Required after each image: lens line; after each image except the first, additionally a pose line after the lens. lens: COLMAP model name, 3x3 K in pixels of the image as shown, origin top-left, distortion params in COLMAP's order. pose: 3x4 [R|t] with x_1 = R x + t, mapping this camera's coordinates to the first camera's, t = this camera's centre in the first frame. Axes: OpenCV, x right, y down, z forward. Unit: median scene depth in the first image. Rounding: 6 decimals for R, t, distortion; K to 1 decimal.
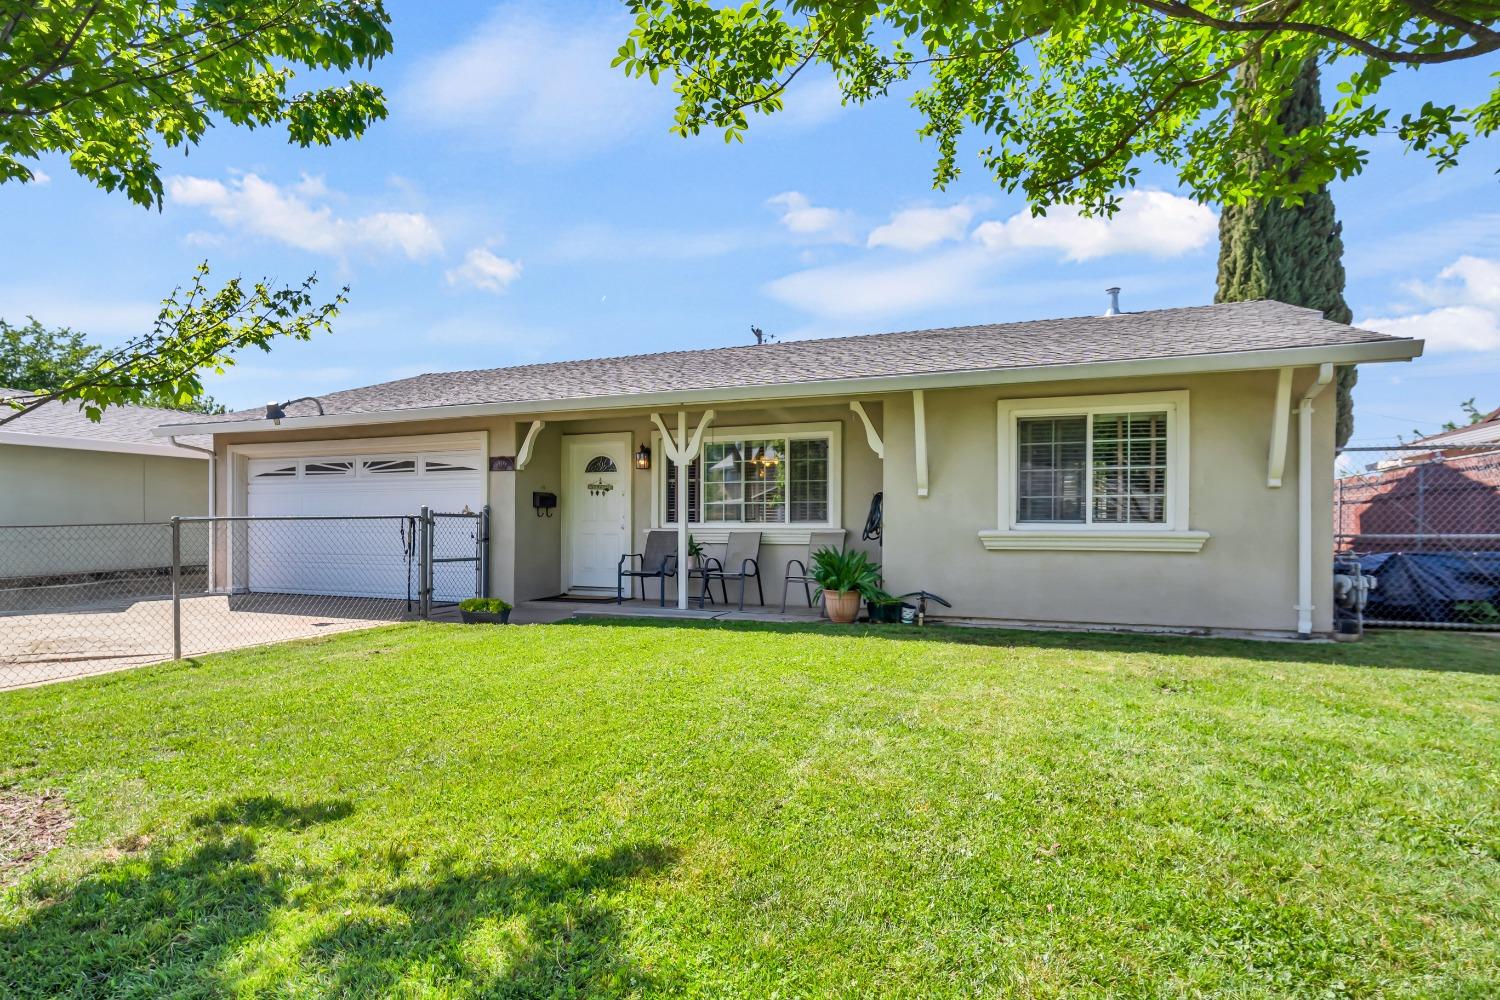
lens RADIAL K [[662.0, 0, 751.4], [0, 662.0, 512.1], [0, 0, 1]] dist [-0.003370, 0.000119]
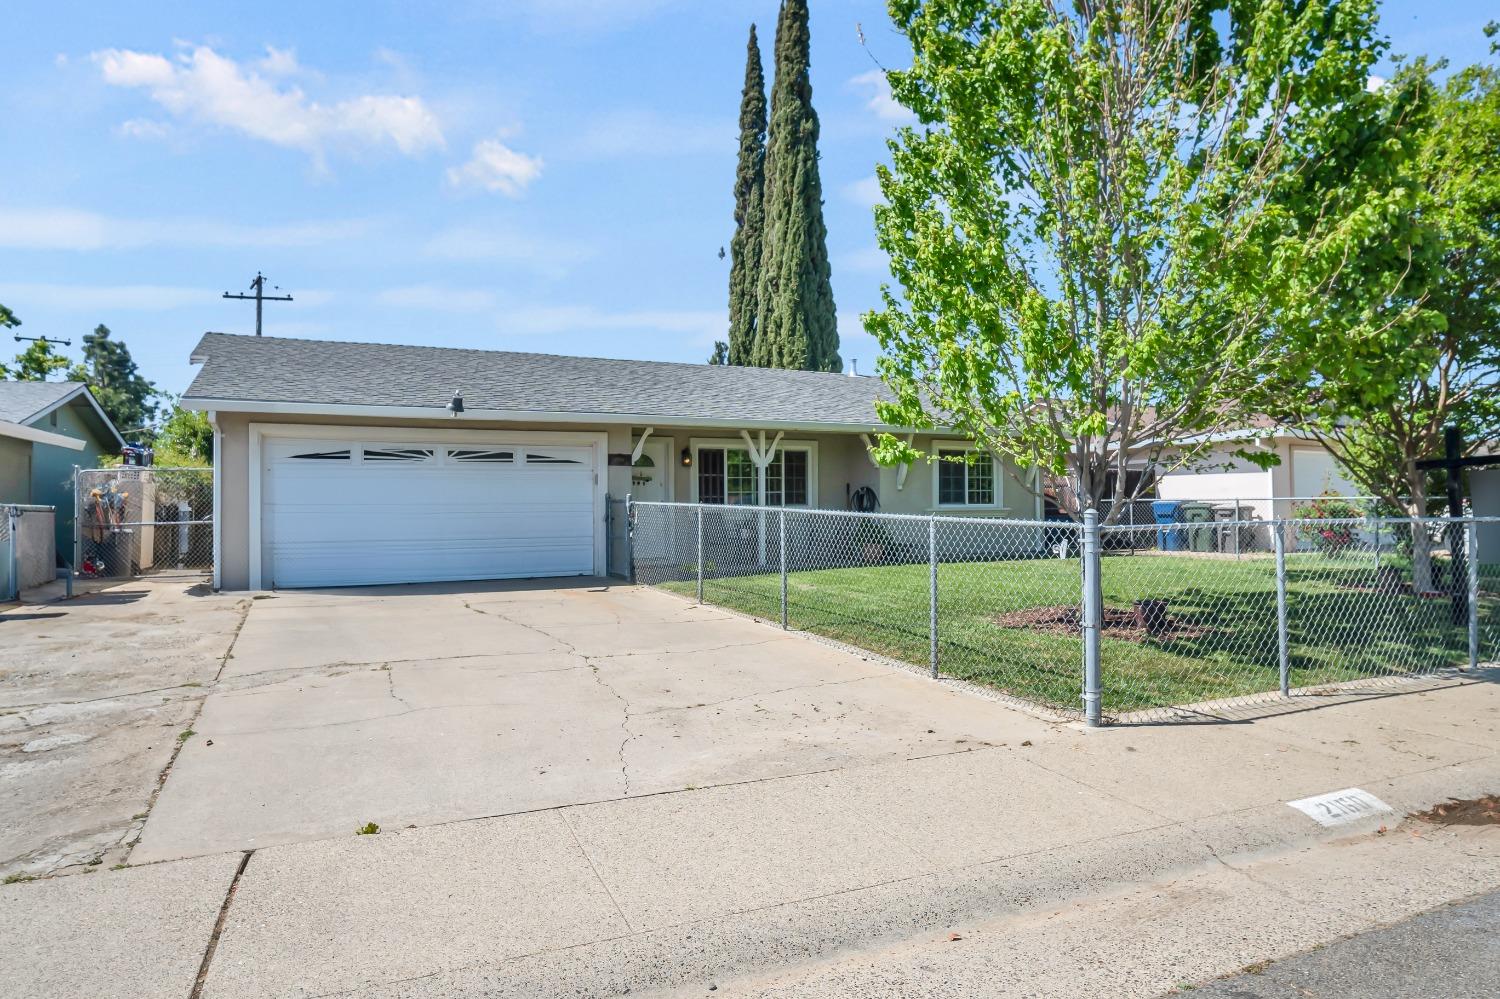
lens RADIAL K [[662.0, 0, 751.4], [0, 662.0, 511.6], [0, 0, 1]] dist [-0.003370, 0.000119]
pose [[0.783414, -0.010357, 0.621414, -1.017648], [0.004725, 0.999931, 0.010709, 0.014572], [-0.621482, -0.005454, 0.783409, -0.150932]]
